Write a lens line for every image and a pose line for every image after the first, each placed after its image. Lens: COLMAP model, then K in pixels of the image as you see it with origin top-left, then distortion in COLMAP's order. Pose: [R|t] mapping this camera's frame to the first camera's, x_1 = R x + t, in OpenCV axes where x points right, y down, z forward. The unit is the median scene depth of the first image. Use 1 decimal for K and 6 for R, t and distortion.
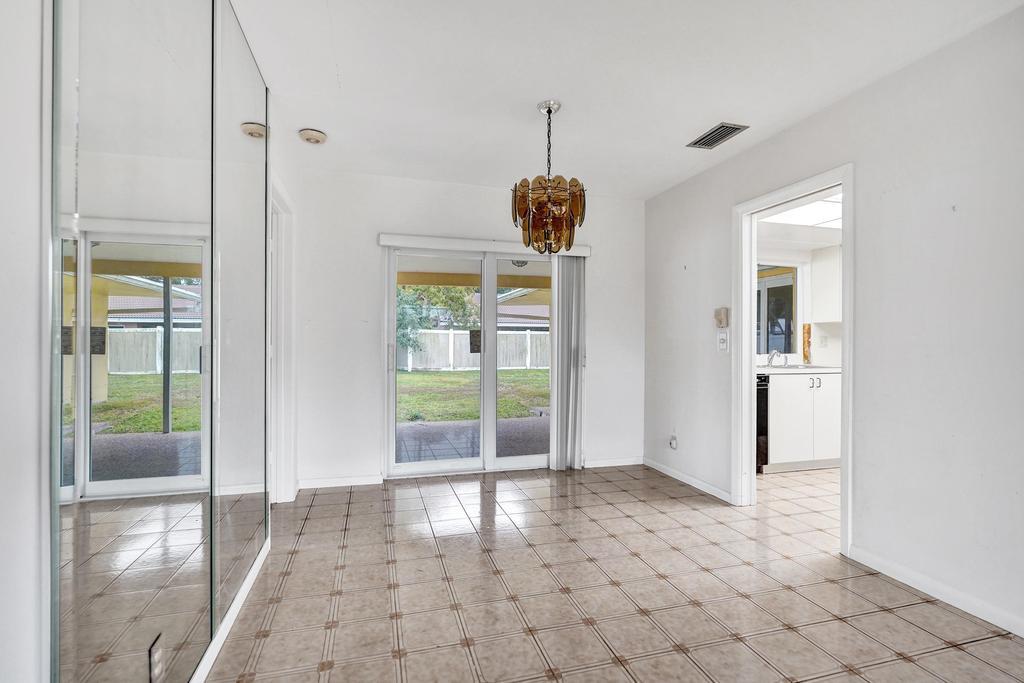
lens RADIAL K [[480.6, 0, 512.0], [0, 480.6, 341.5], [0, 0, 1]] dist [-0.001017, 0.000573]
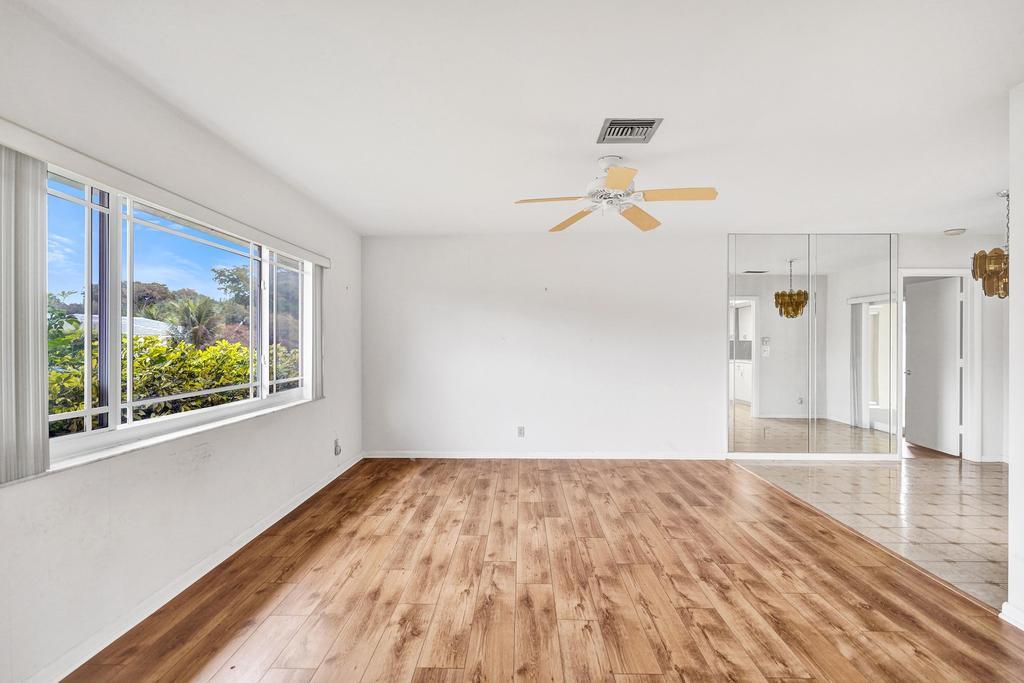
lens RADIAL K [[480.6, 0, 512.0], [0, 480.6, 341.5], [0, 0, 1]] dist [-0.001017, 0.000573]
pose [[-0.297224, -0.007414, -0.954779, 1.156889], [-0.003287, 0.999972, -0.006742, -0.025931], [0.954802, 0.001134, -0.297240, 0.032976]]
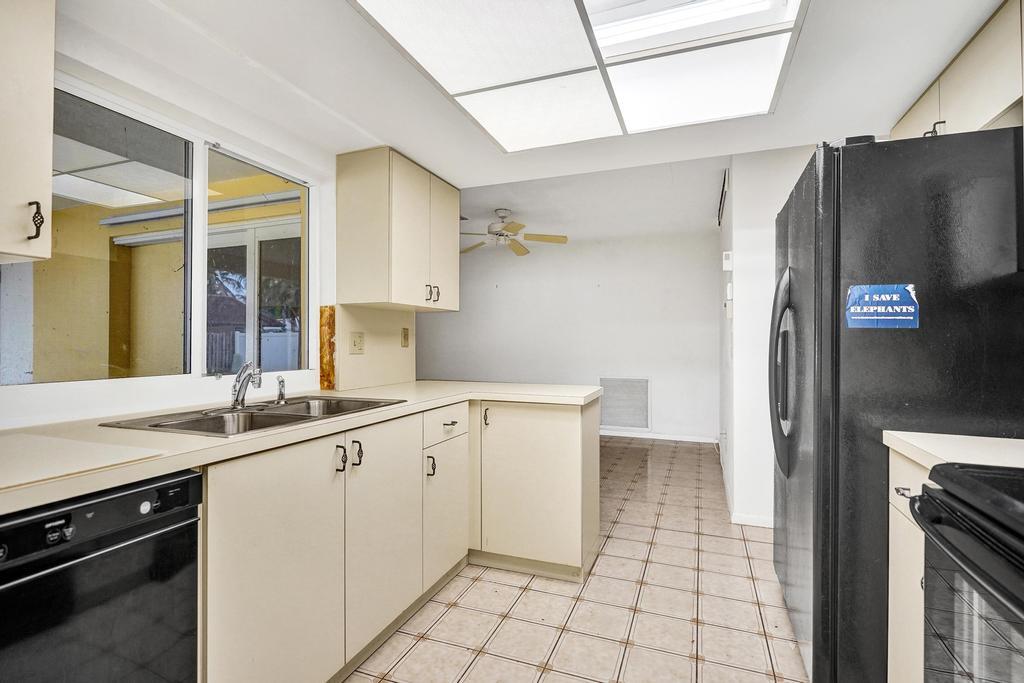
lens RADIAL K [[487.3, 0, 512.0], [0, 487.3, 341.5], [0, 0, 1]] dist [-0.000506, -0.000583]
pose [[0.608160, -0.004775, 0.793800, 0.416516], [0.003669, 0.999988, 0.003204, -0.002816], [-0.793806, 0.000964, 0.608170, 0.684360]]
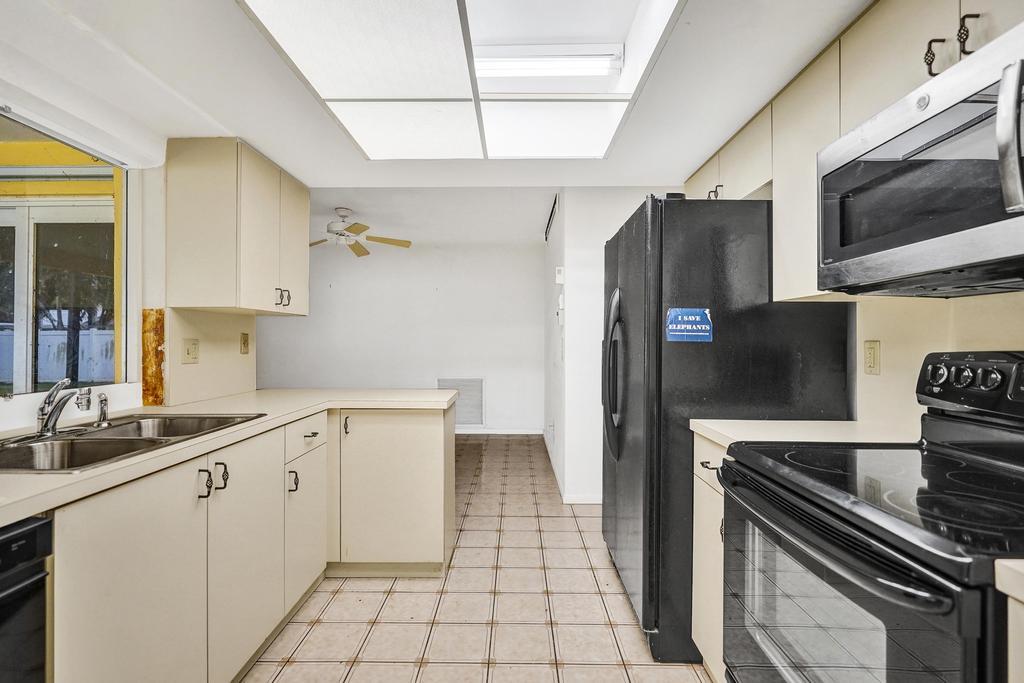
lens RADIAL K [[480.6, 0, 512.0], [0, 480.6, 341.5], [0, 0, 1]] dist [-0.001017, 0.000573]
pose [[0.291330, -0.007210, 0.956596, 0.375696], [0.002446, 0.999974, 0.006792, -0.013173], [-0.956620, 0.000361, 0.291340, 0.712805]]
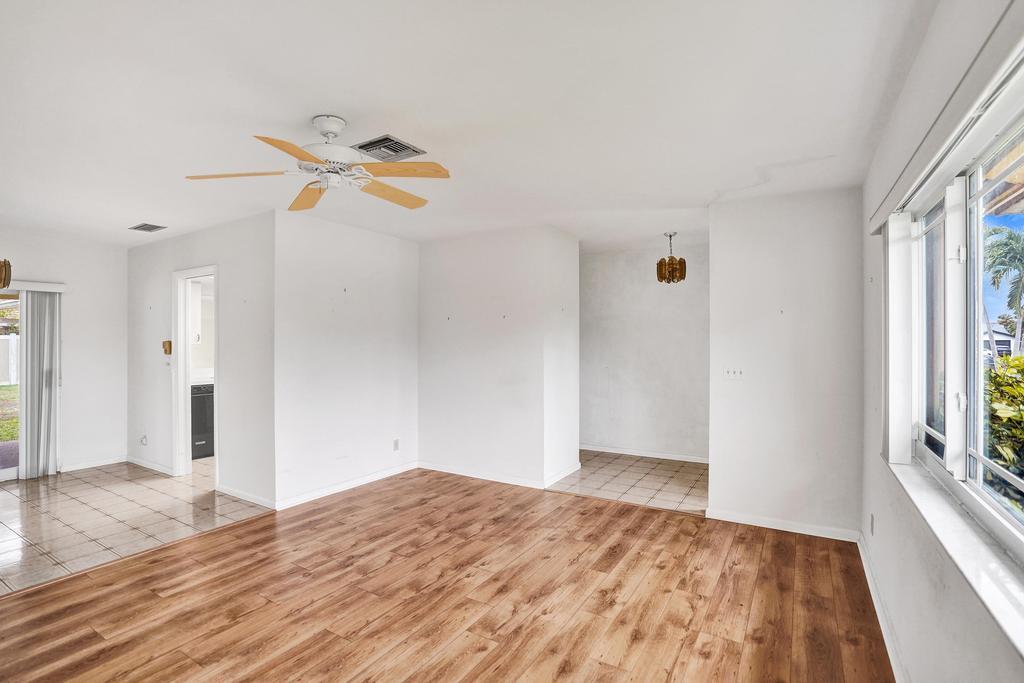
lens RADIAL K [[490.6, 0, 504.2], [0, 490.6, 339.4], [0, 0, 1]] dist [-0.074777, 0.032593]
pose [[0.740034, -0.005525, 0.672546, 0.188243], [0.006498, 0.999978, 0.001065, -0.056337], [-0.672538, 0.003582, 0.740054, -0.590176]]
